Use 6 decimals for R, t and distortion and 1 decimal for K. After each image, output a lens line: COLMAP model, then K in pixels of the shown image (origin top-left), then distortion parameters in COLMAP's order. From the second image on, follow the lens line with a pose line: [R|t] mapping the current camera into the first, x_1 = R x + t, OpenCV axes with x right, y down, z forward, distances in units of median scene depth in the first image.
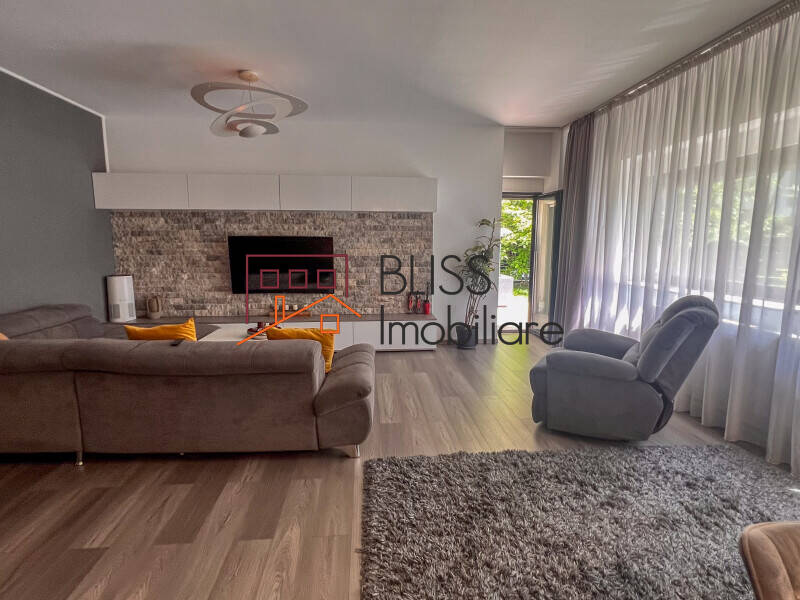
lens RADIAL K [[426.3, 0, 399.7], [0, 426.3, 302.9], [0, 0, 1]] dist [-0.001521, -0.000745]
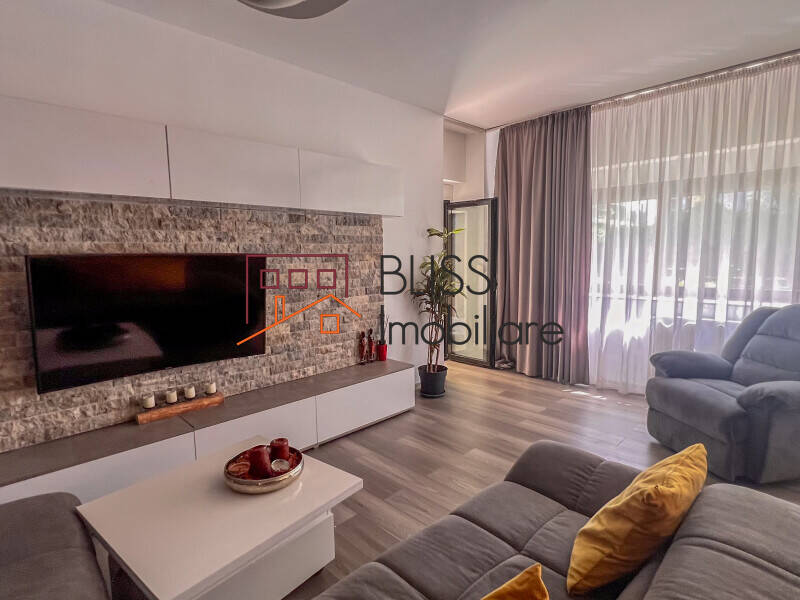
lens RADIAL K [[426.3, 0, 399.7], [0, 426.3, 302.9], [0, 0, 1]] dist [-0.001521, -0.000745]
pose [[0.771494, -0.089158, 0.629959, -0.372115], [0.114677, 0.993403, 0.000155, -0.068989], [-0.625817, 0.072122, 0.776628, 0.453239]]
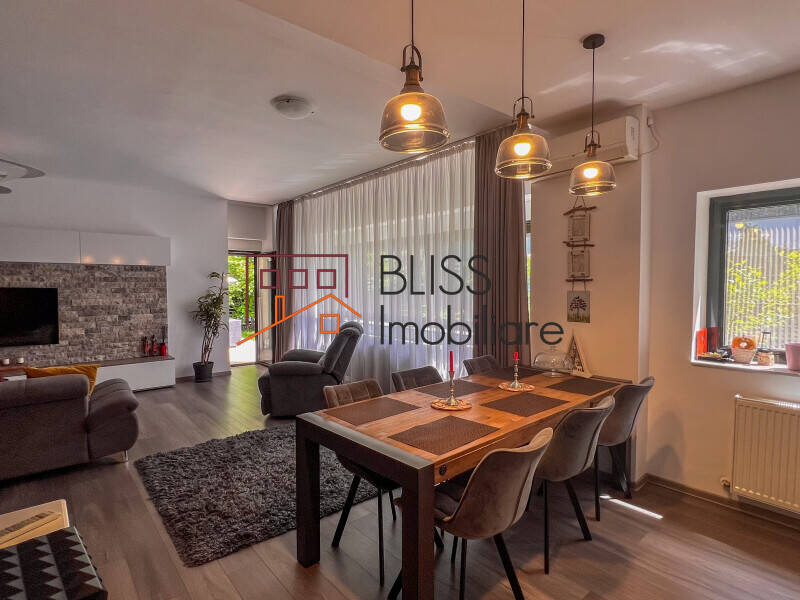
lens RADIAL K [[428.3, 0, 400.0], [0, 428.3, 300.0], [0, 0, 1]] dist [0.000636, -0.000348]
pose [[0.813038, -0.024495, 0.581695, -0.085841], [0.089578, 0.992481, -0.083411, 0.032550], [-0.575278, 0.119923, 0.809119, -0.293648]]
